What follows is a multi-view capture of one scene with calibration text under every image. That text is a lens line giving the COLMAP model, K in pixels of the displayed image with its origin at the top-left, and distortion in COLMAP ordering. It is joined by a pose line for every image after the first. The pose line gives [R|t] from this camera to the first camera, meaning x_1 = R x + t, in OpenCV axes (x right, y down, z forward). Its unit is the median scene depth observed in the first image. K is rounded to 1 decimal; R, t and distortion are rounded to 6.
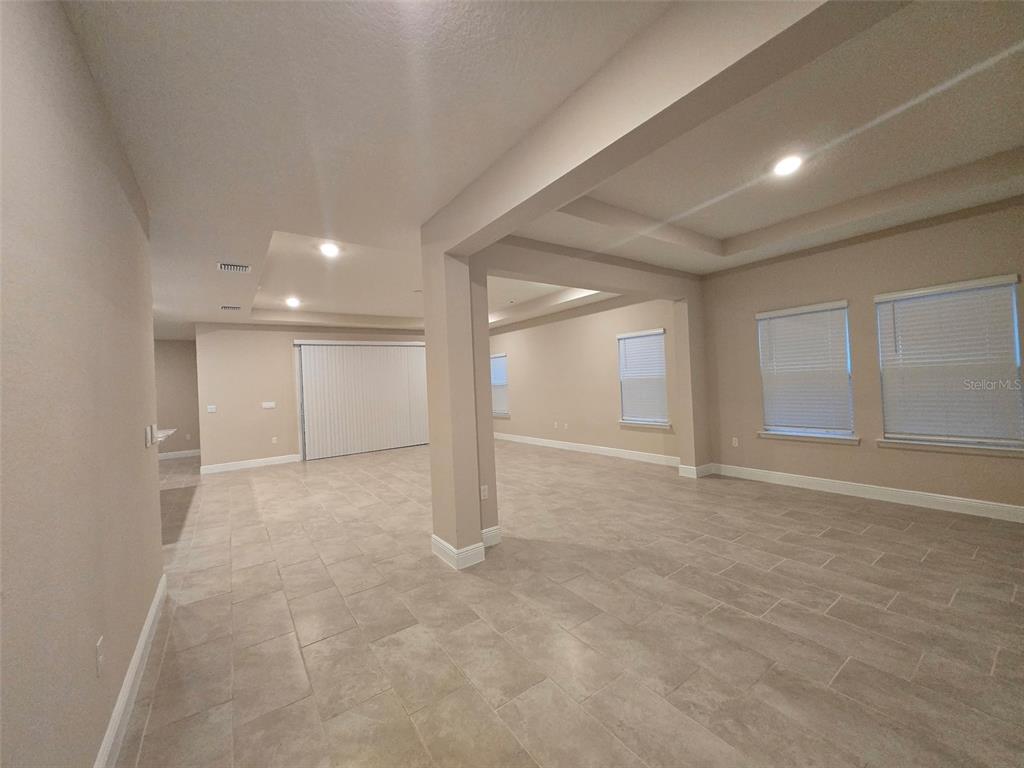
lens RADIAL K [[401.5, 0, 513.1], [0, 401.5, 381.5], [0, 0, 1]] dist [-0.000139, -0.000154]
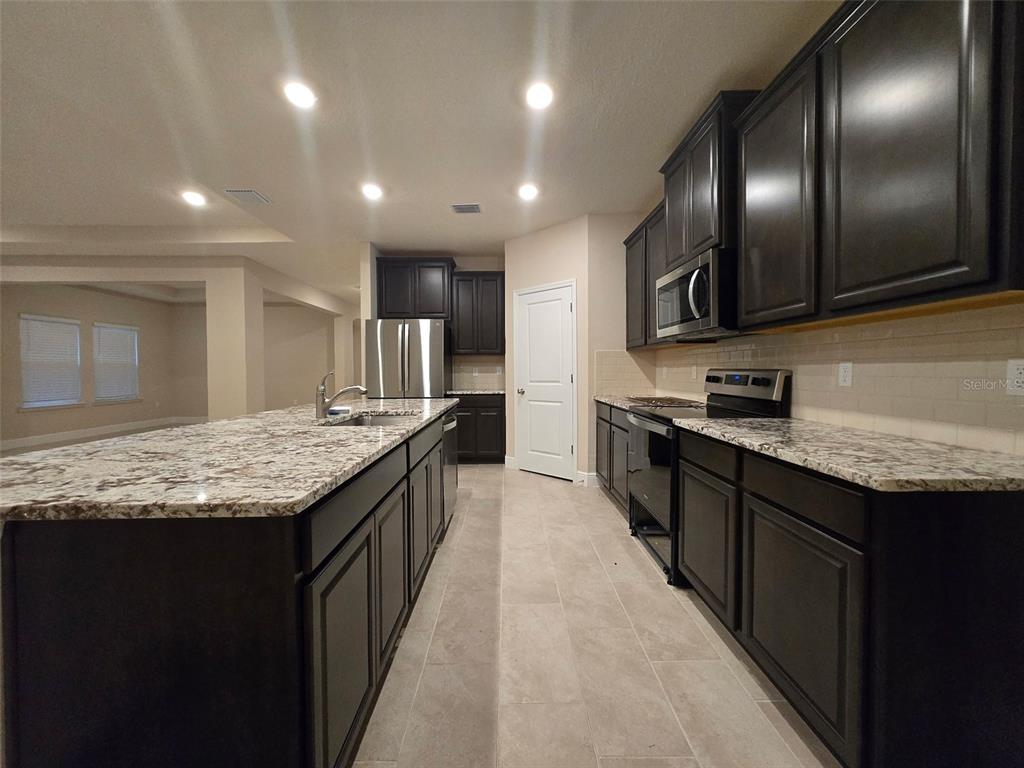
lens RADIAL K [[401.5, 0, 508.2], [0, 401.5, 382.7], [0, 0, 1]] dist [-0.000139, -0.000154]
pose [[-0.815827, 0.031174, 0.577455, -1.642244], [0.039074, 0.999236, 0.001258, 0.128946], [-0.576974, 0.023590, -0.816422, 1.396303]]
